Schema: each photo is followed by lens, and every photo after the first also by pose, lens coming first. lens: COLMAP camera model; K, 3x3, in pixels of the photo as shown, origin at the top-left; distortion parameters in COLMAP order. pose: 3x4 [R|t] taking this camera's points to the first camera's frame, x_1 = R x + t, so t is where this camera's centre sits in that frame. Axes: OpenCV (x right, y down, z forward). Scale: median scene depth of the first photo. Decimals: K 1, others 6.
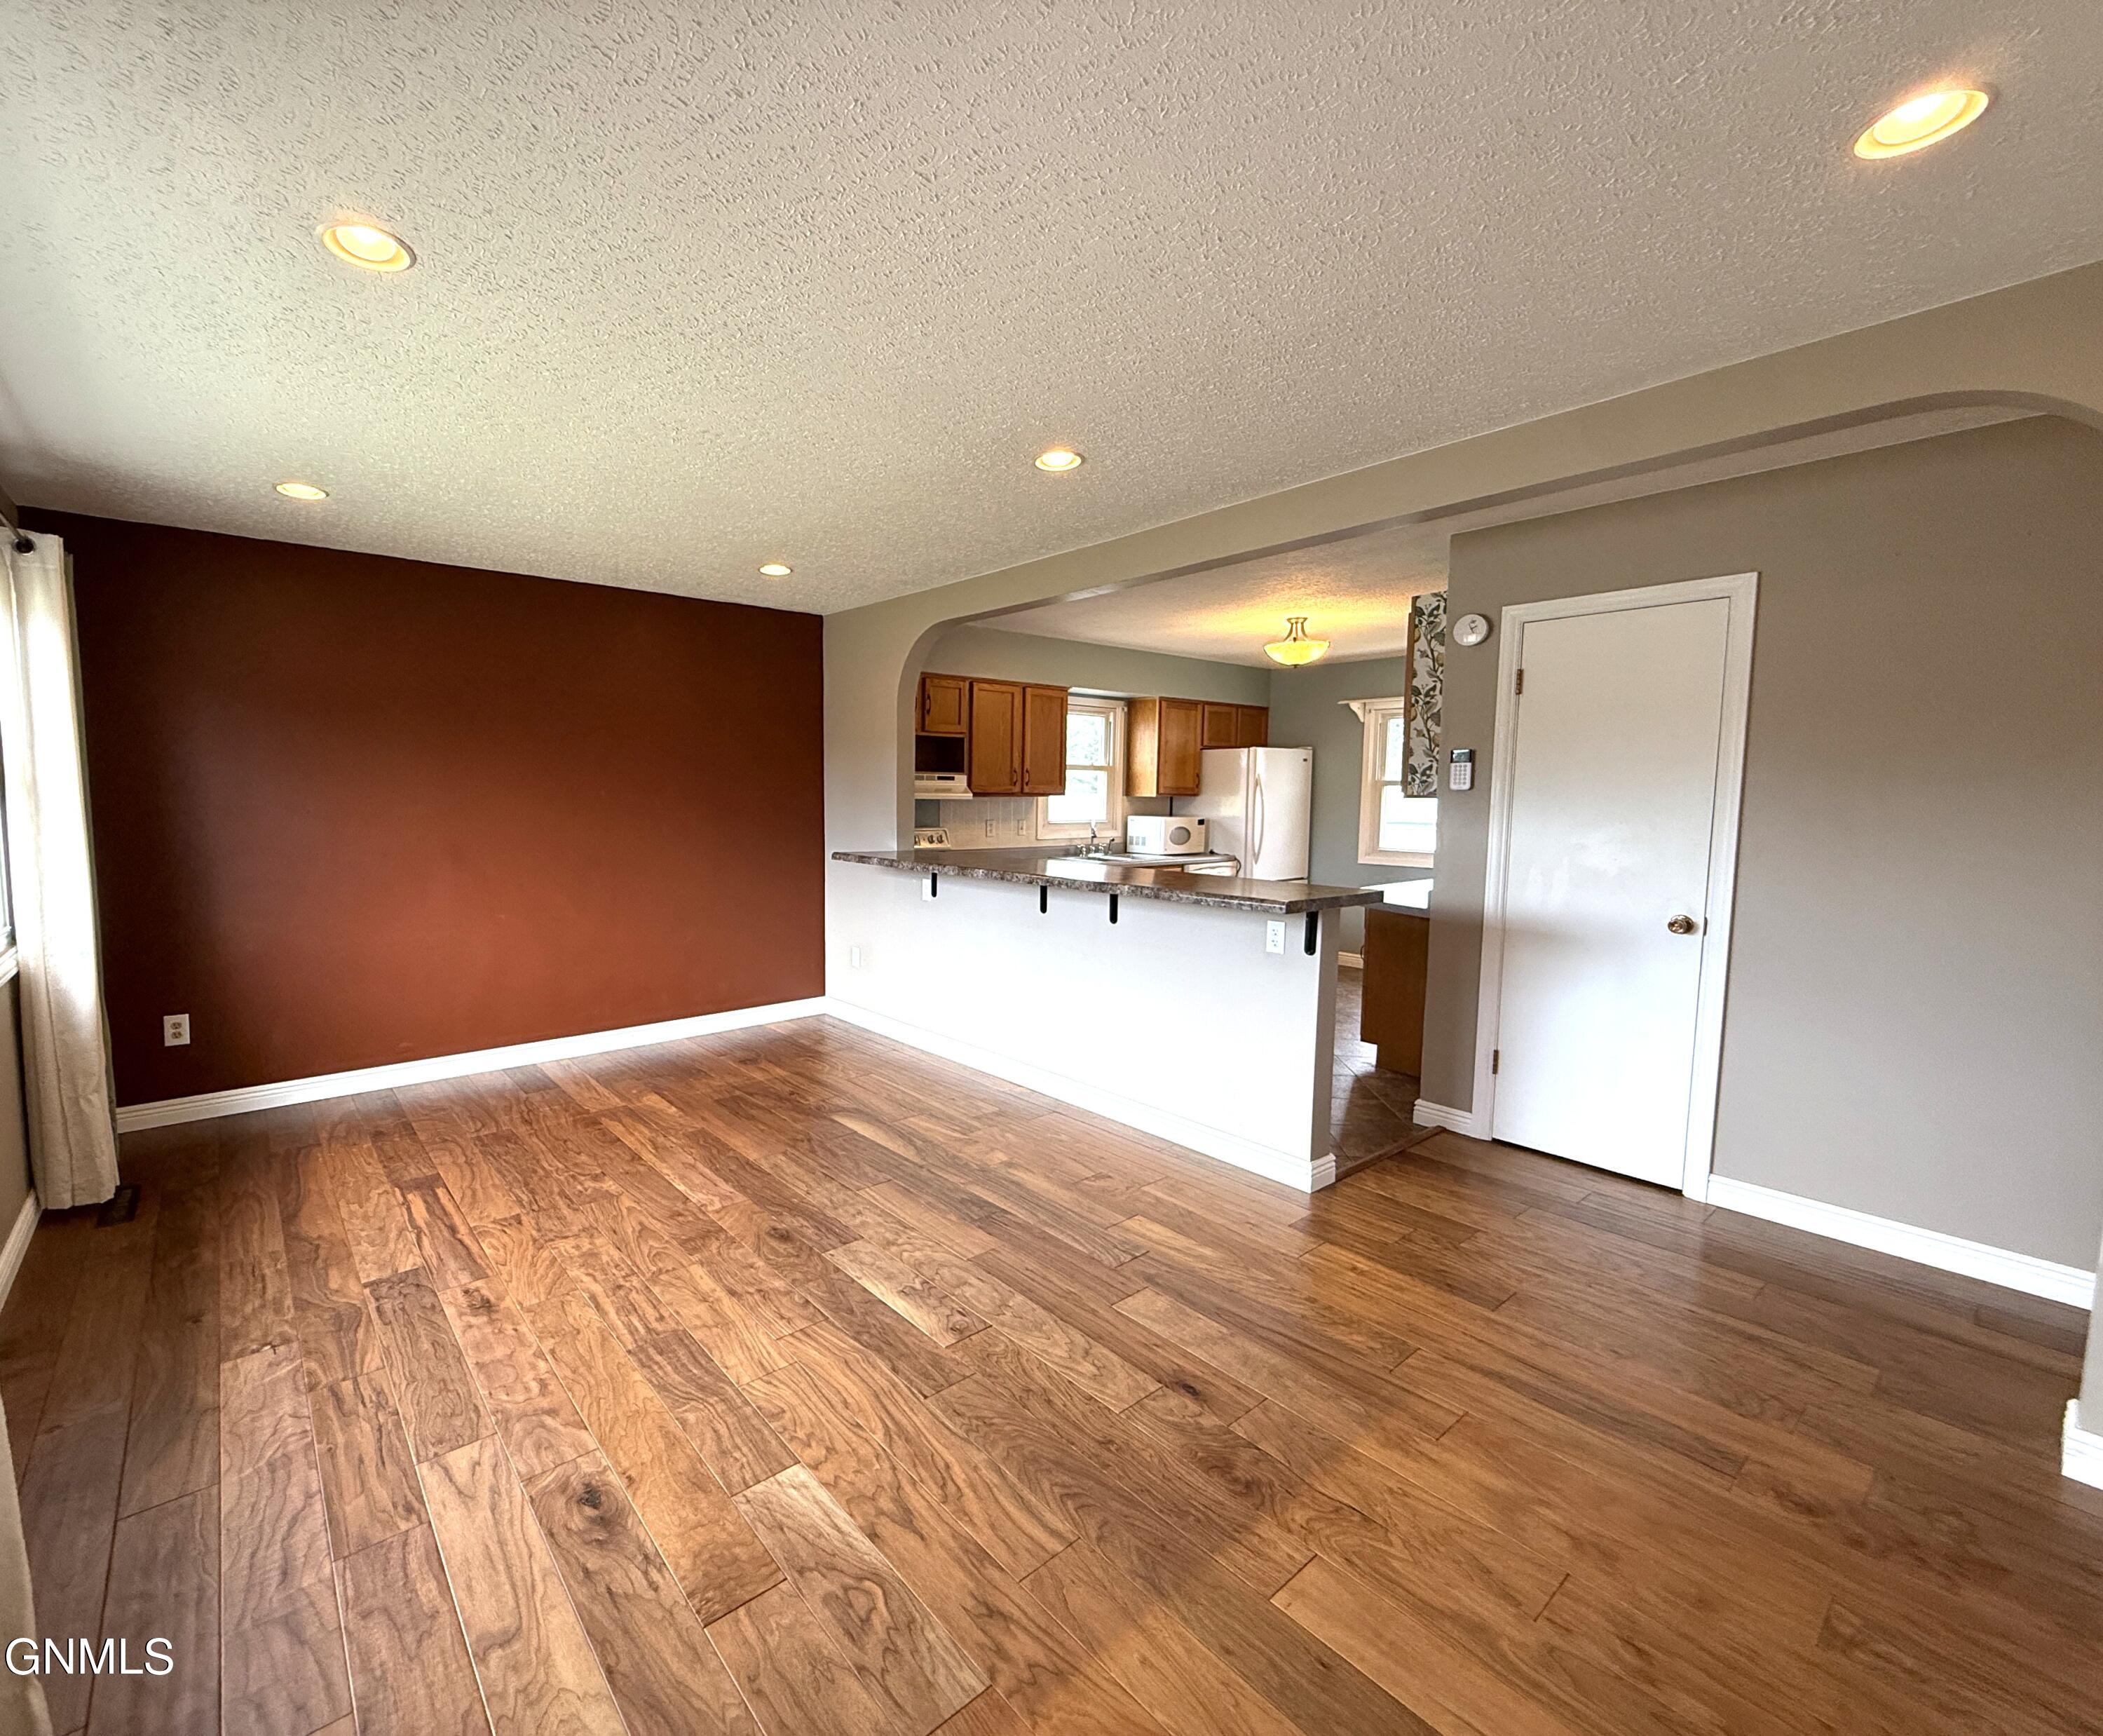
lens RADIAL K [[920.8, 0, 941.9], [0, 920.8, 877.5], [0, 0, 1]] dist [-0.003598, 0.000791]
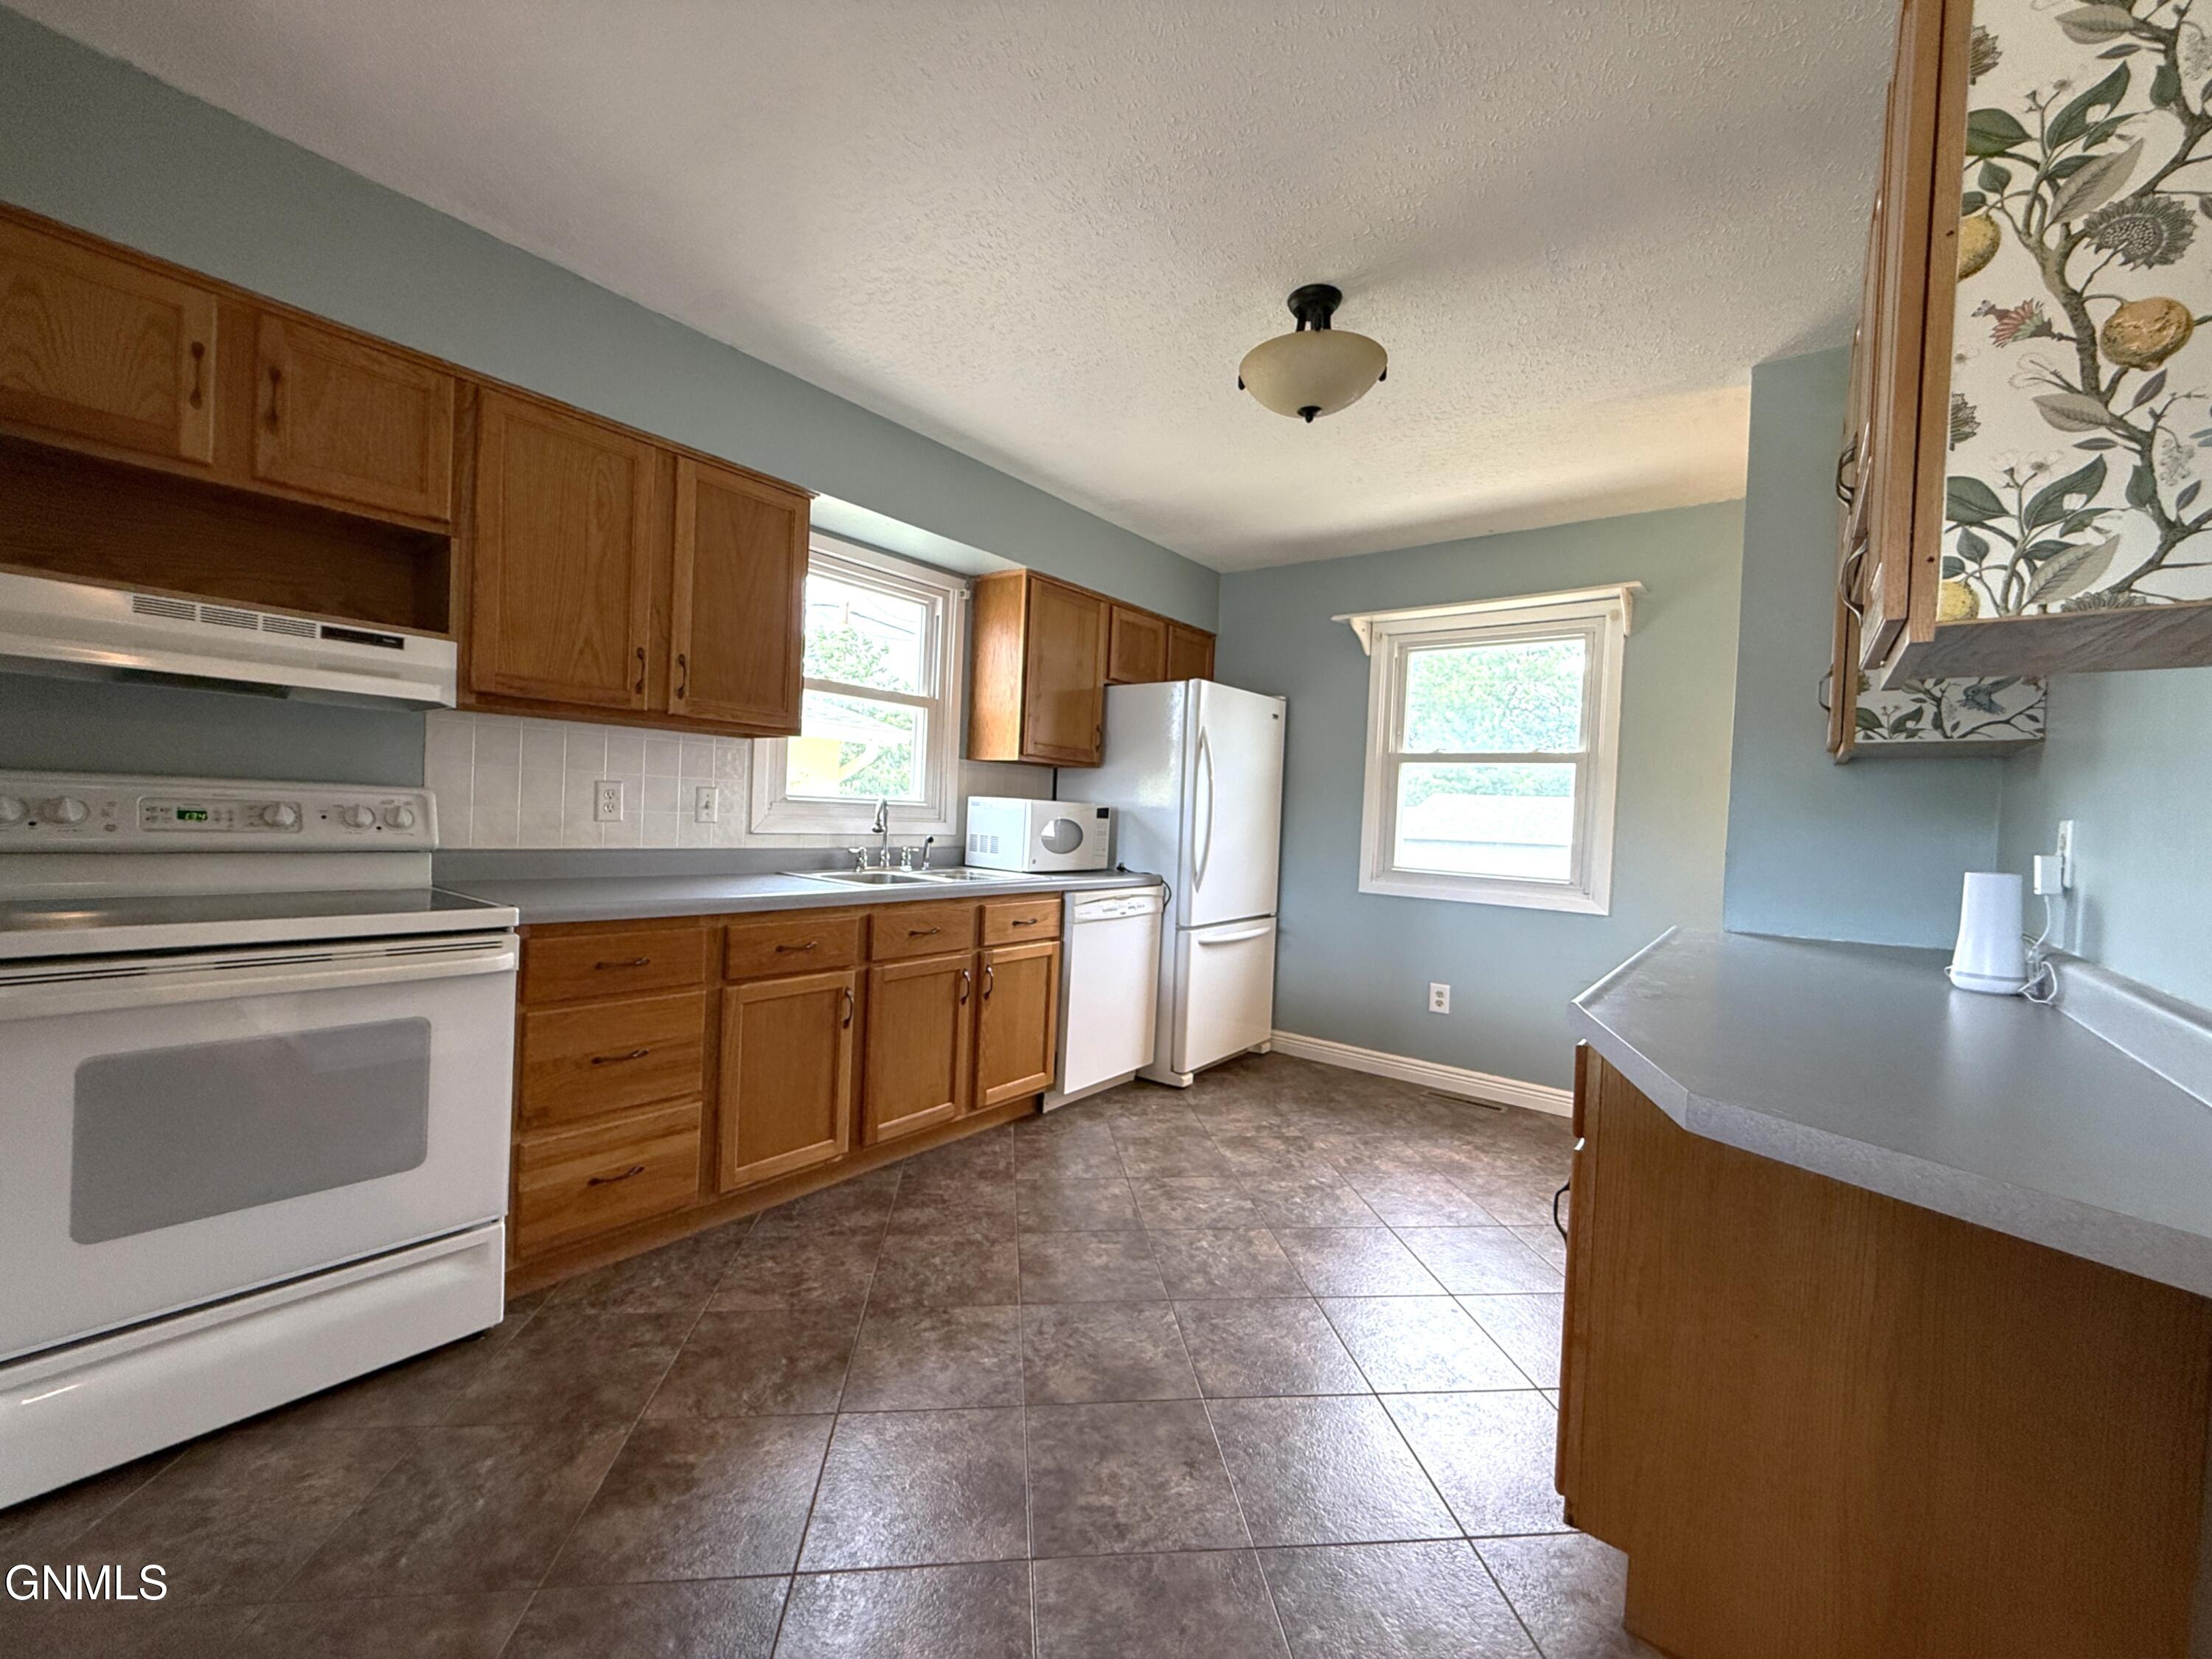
lens RADIAL K [[878.7, 0, 1101.4], [0, 878.7, 832.2], [0, 0, 1]] dist [0.000457, -0.000785]
pose [[0.970296, 0.030441, 0.239997, 0.282429], [-0.014835, 0.997672, -0.066567, -0.025364], [-0.241464, 0.061029, 0.968489, 0.895818]]
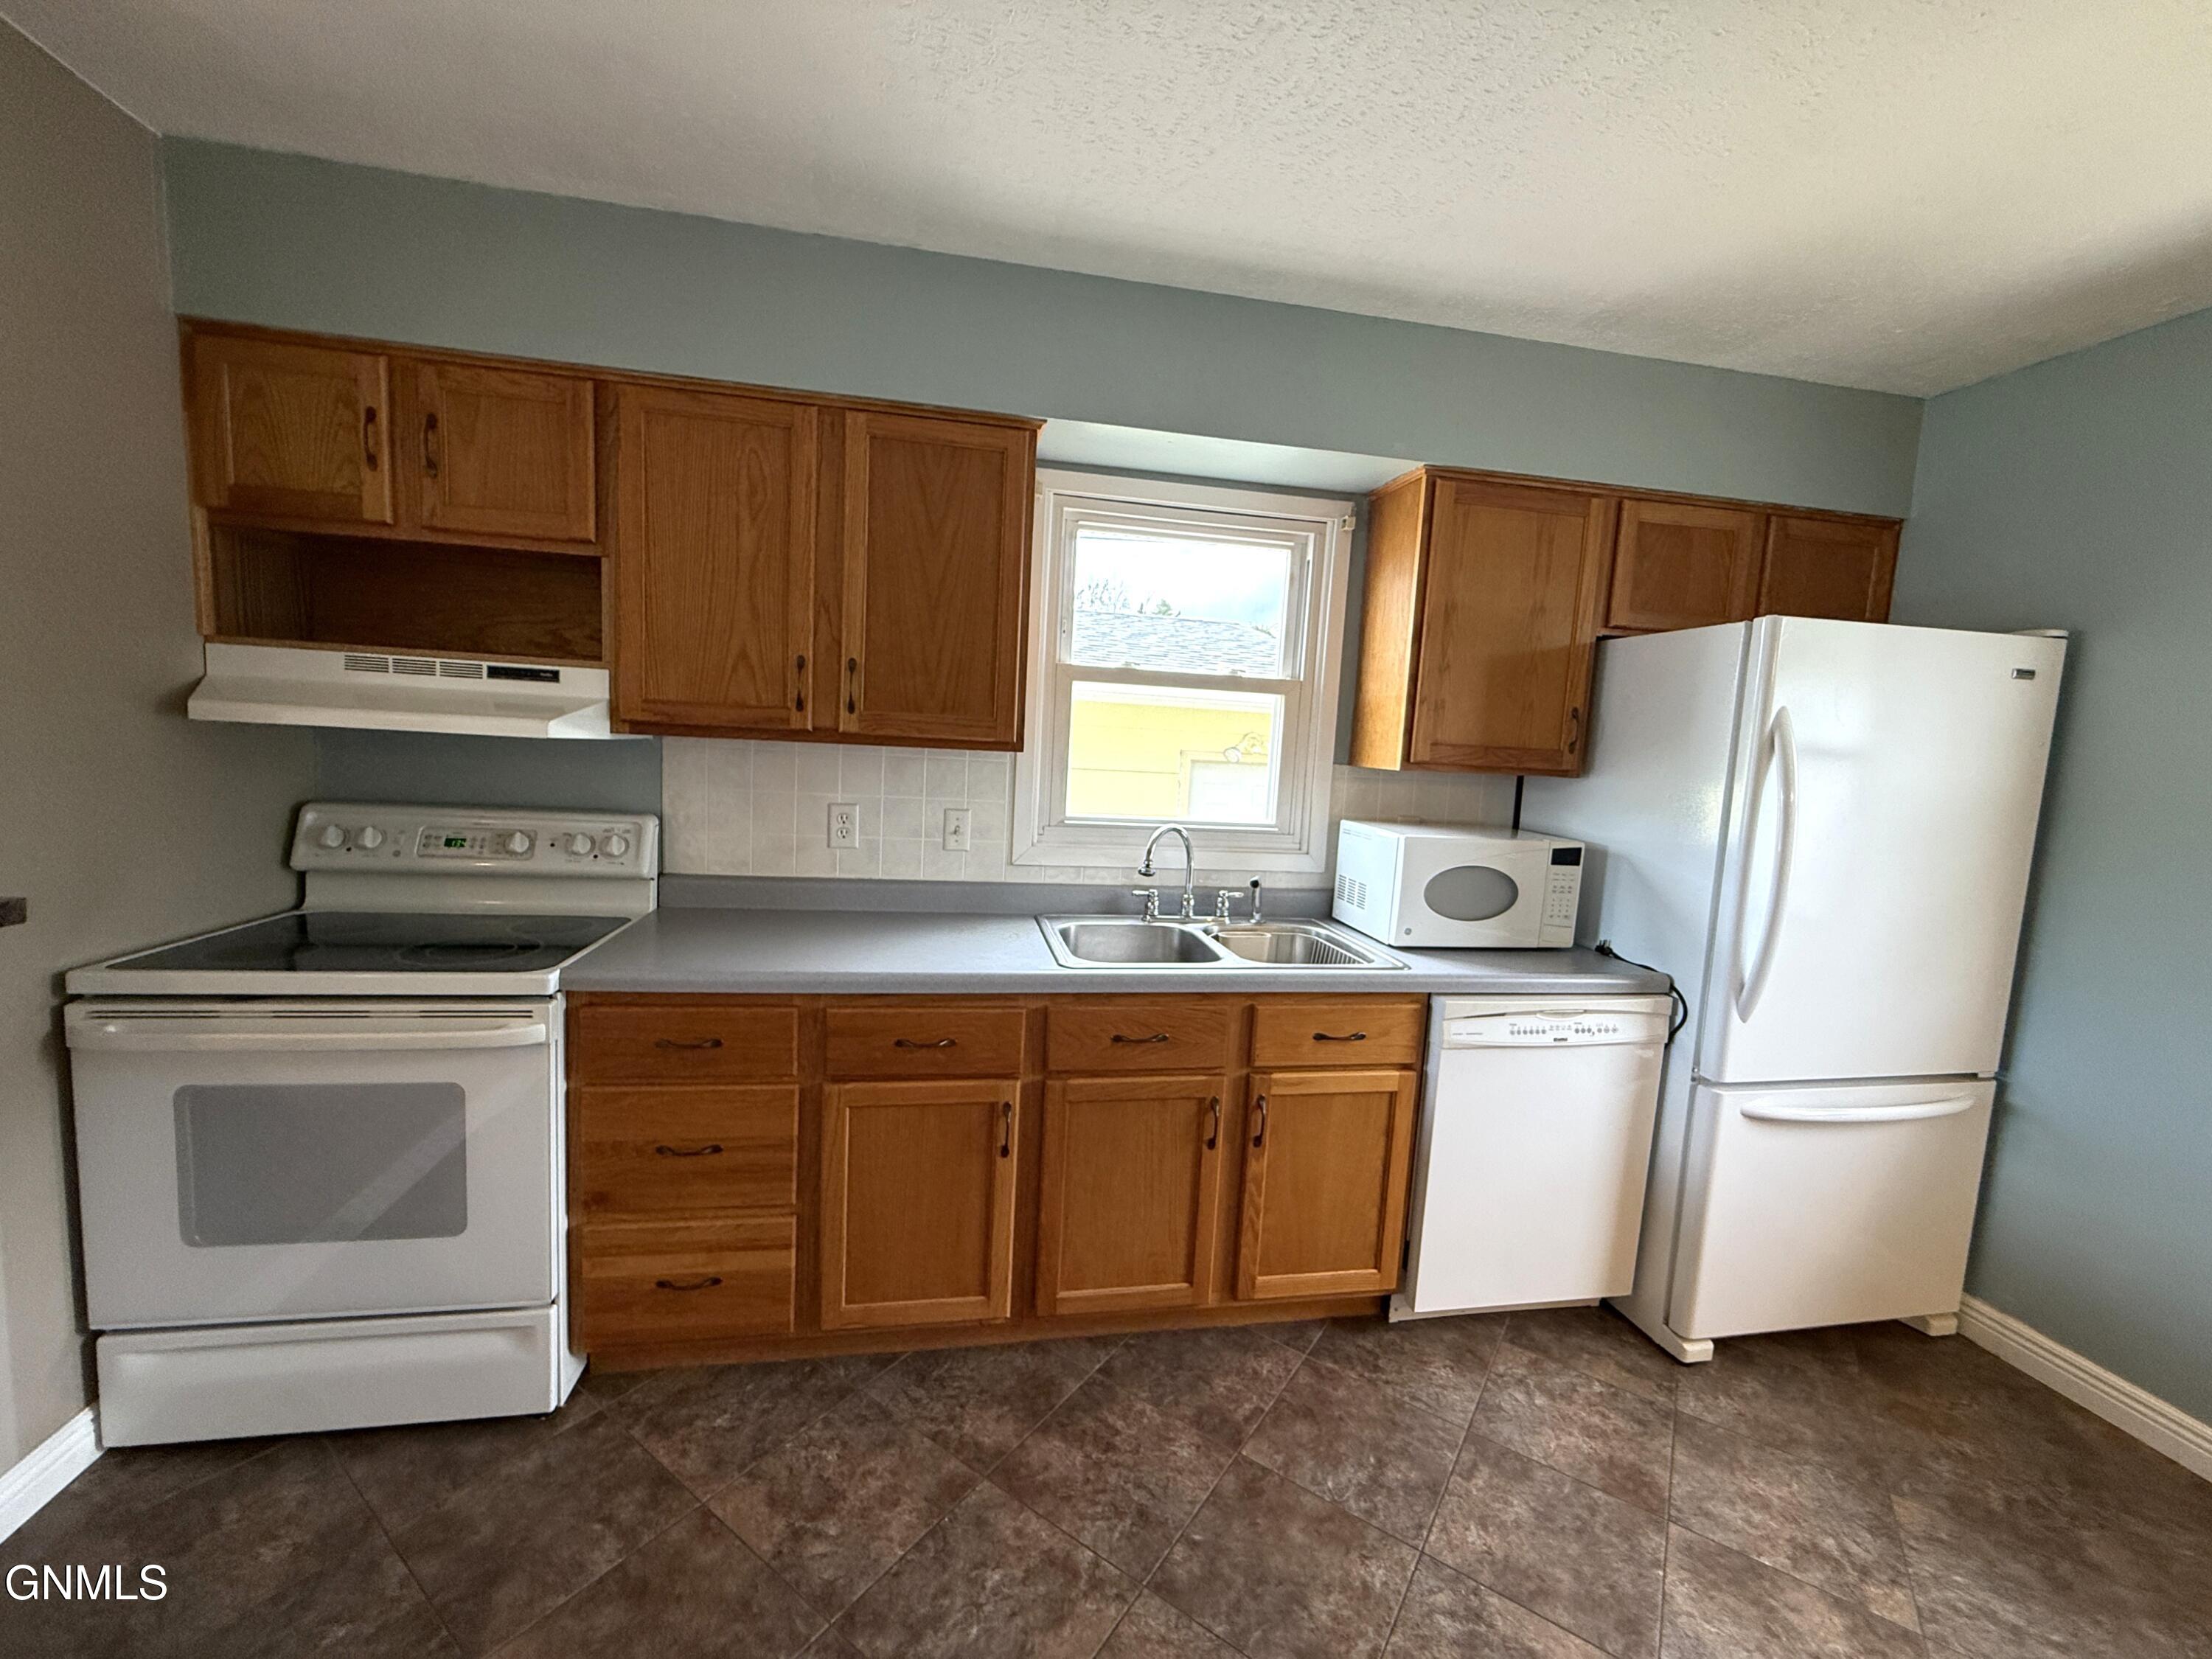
lens RADIAL K [[878.7, 0, 1100.9], [0, 878.7, 831.8], [0, 0, 1]] dist [0.000457, -0.000785]
pose [[0.885042, 0.089568, -0.456812, 0.503201], [-0.090960, 0.995673, 0.018993, -0.108697], [0.456537, 0.024742, 0.889360, 1.169867]]
